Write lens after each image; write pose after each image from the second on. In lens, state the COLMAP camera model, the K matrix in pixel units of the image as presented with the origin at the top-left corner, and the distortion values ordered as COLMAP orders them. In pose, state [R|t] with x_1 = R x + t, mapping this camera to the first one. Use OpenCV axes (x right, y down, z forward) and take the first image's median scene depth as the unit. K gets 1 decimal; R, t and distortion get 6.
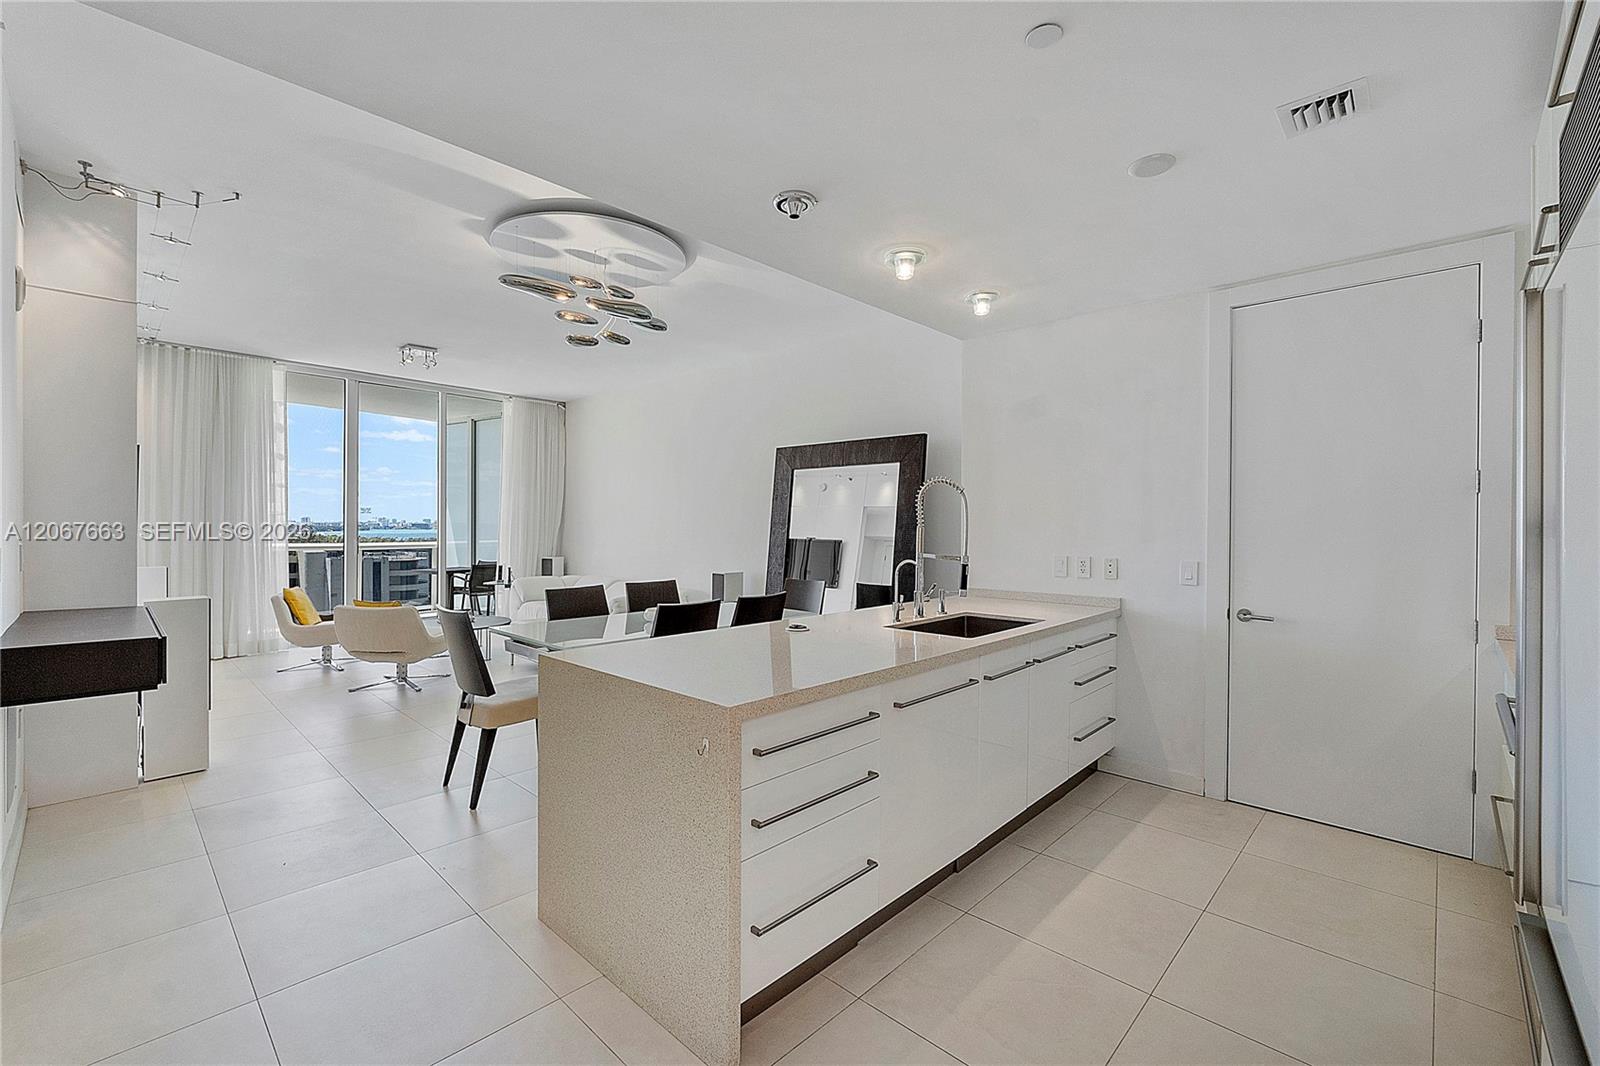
lens RADIAL K [[679.6, 0, 797.3], [0, 679.6, 527.8], [0, 0, 1]] dist [-0.002183, -0.000447]
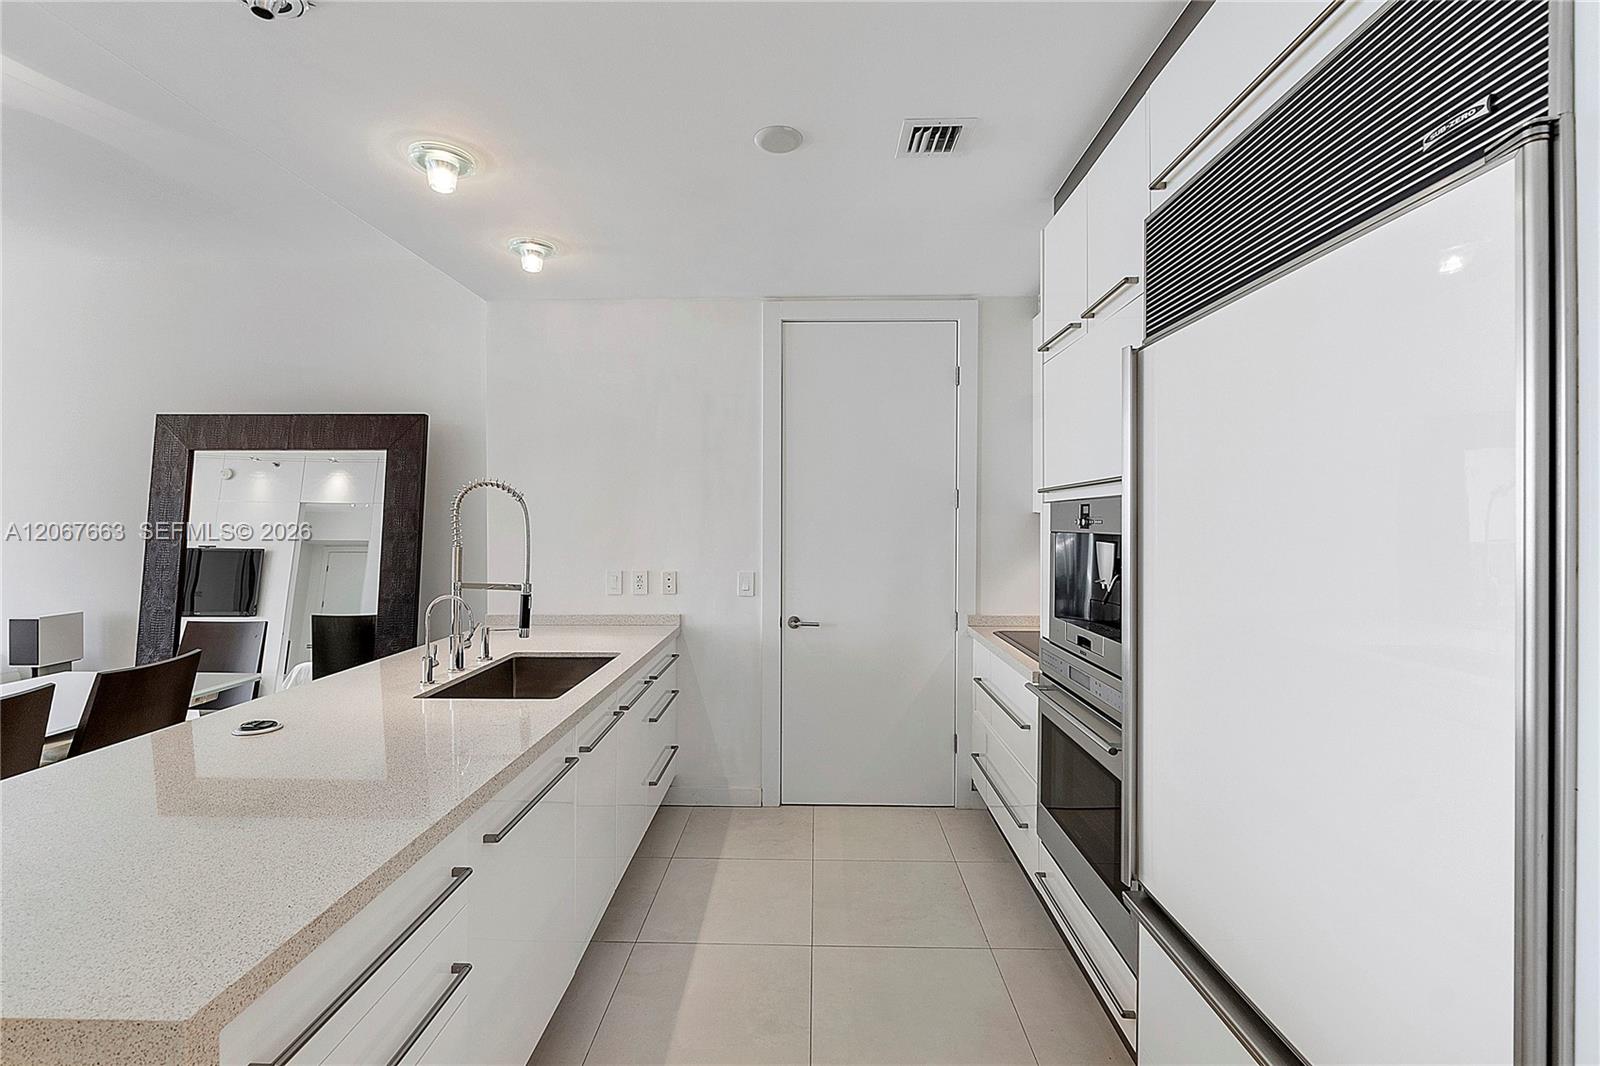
lens RADIAL K [[704.9, 0, 800.7], [0, 704.9, 528.4], [0, 0, 1]] dist [-0.007506, -0.000107]
pose [[0.738700, -0.012535, 0.673918, -0.044166], [0.006777, 0.999915, 0.011170, -0.021363], [-0.674001, -0.003684, 0.738722, 0.169641]]
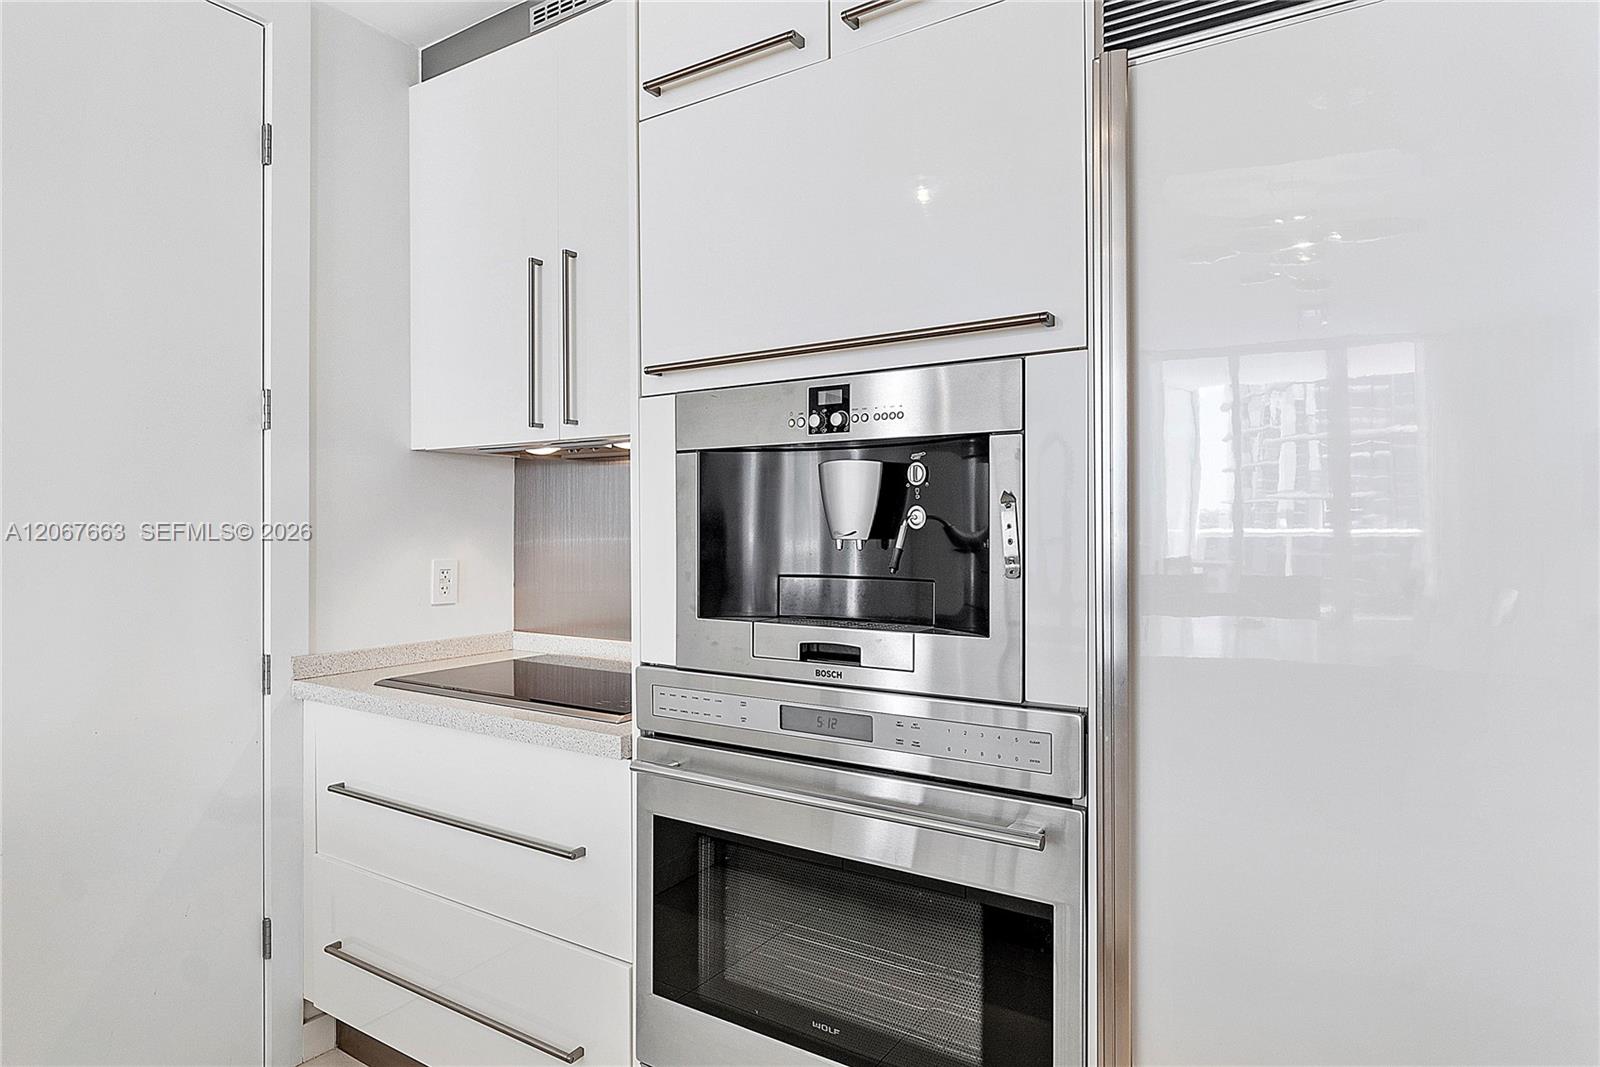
lens RADIAL K [[896.1, 0, 789.3], [0, 896.1, 538.1], [0, 0, 1]] dist [0.007111, 0.000672]
pose [[-0.190928, -0.011426, 0.981538, 0.124180], [0.001717, 0.999927, 0.011975, 0.021440], [-0.981603, 0.003972, -0.190894, 0.490144]]
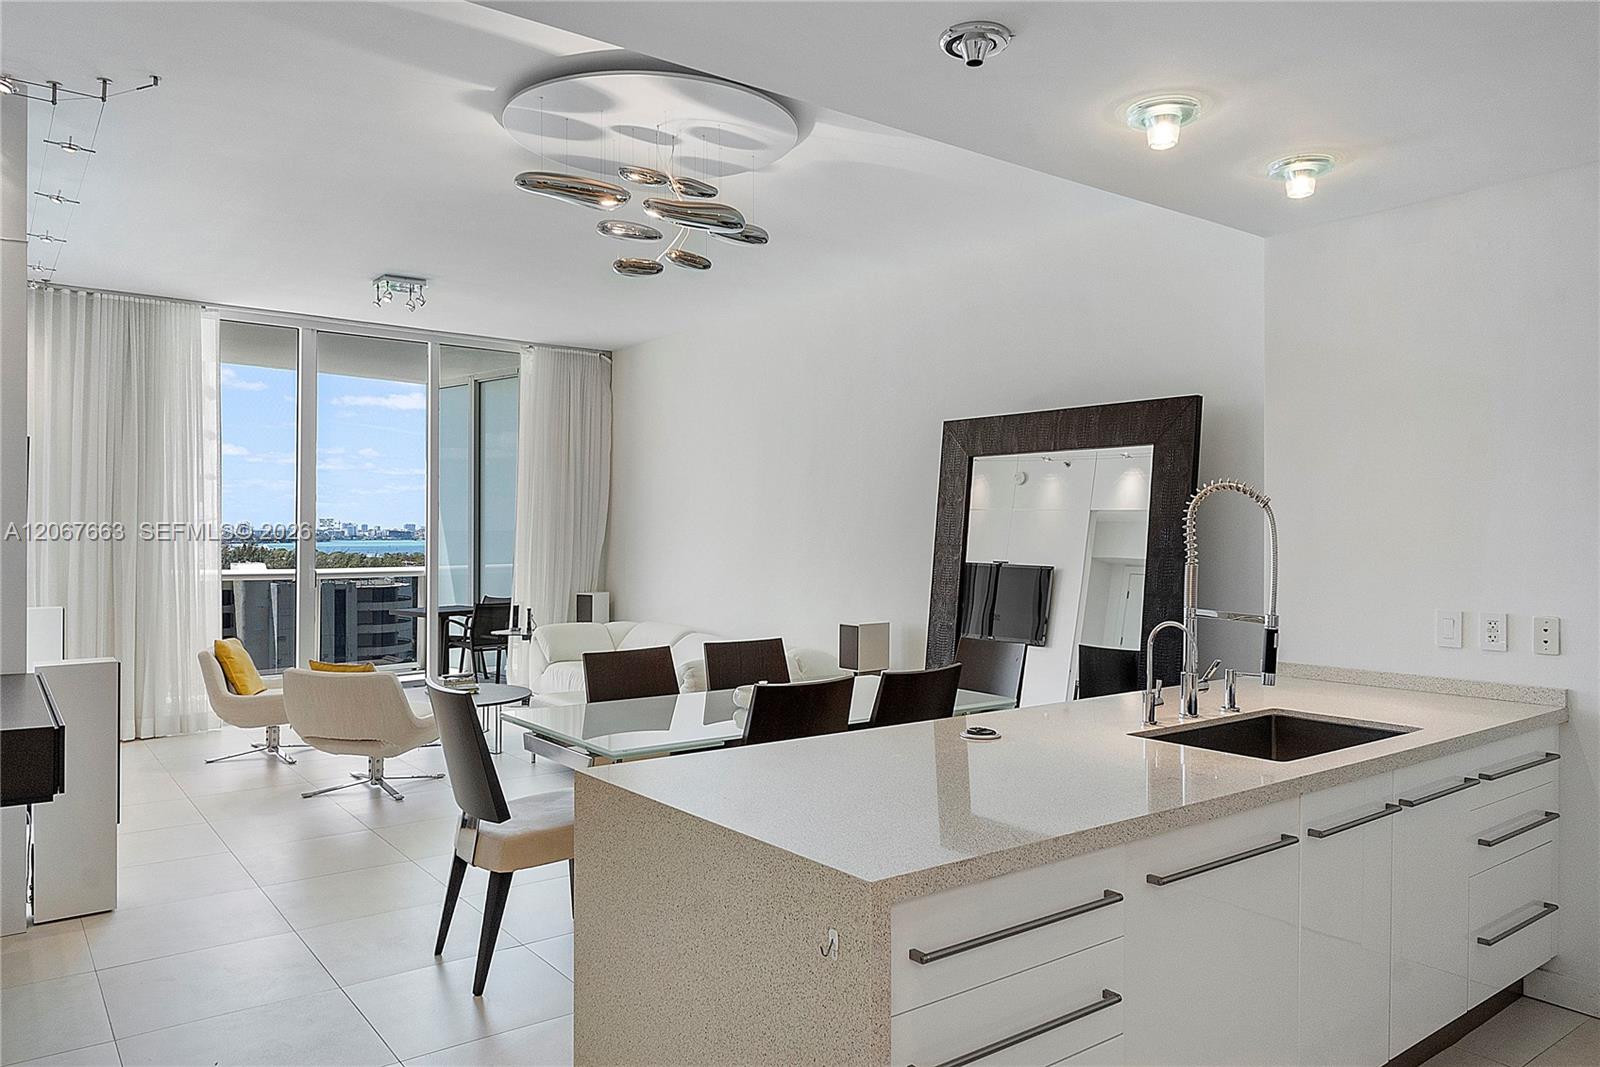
lens RADIAL K [[1103.0, 0, 796.3], [0, 1103.0, 530.3], [0, 0, 1]] dist [0.003211, 0.000664]
pose [[0.986817, -0.002252, -0.161825, -0.001891], [0.001226, 0.999979, -0.006438, -0.020588], [0.161836, 0.006155, 0.986799, -0.000446]]
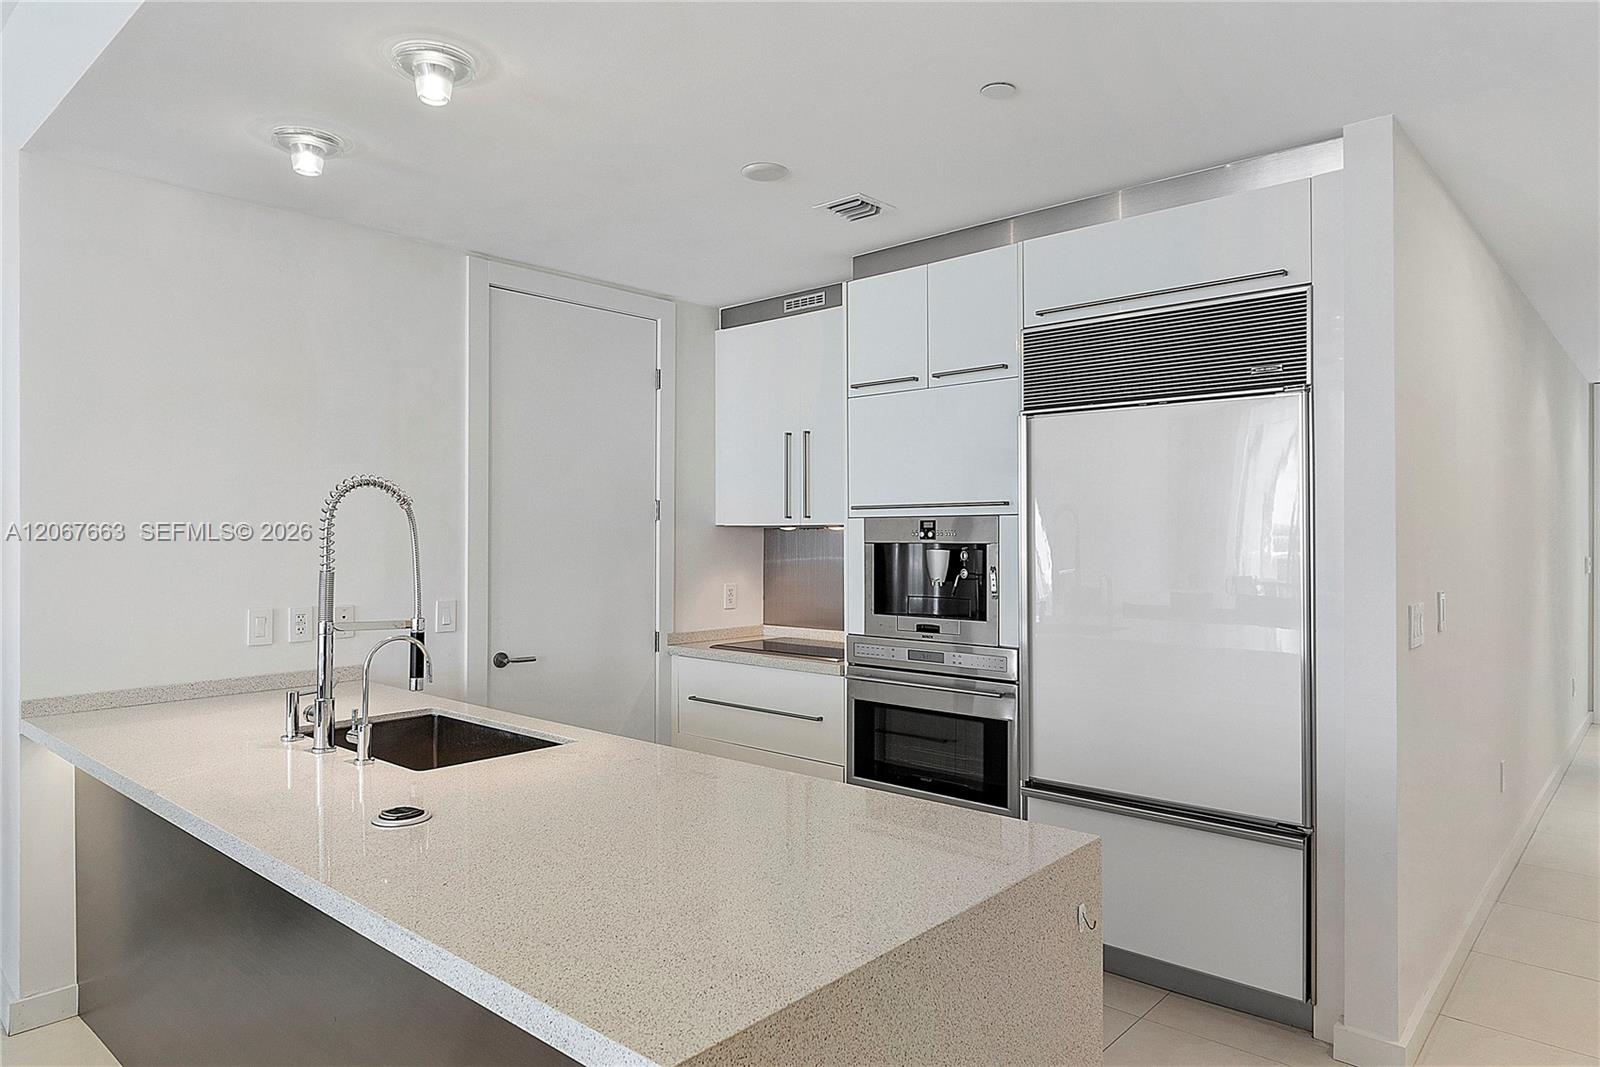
lens RADIAL K [[998.3, 0, 795.0], [0, 998.3, 531.5], [0, 0, 1]] dist [-0.016380, 0.001156]
pose [[-0.036168, -0.003065, 0.999341, -0.473699], [0.005283, 0.999981, 0.003259, -0.025336], [-0.999332, 0.005398, -0.036151, 0.568243]]
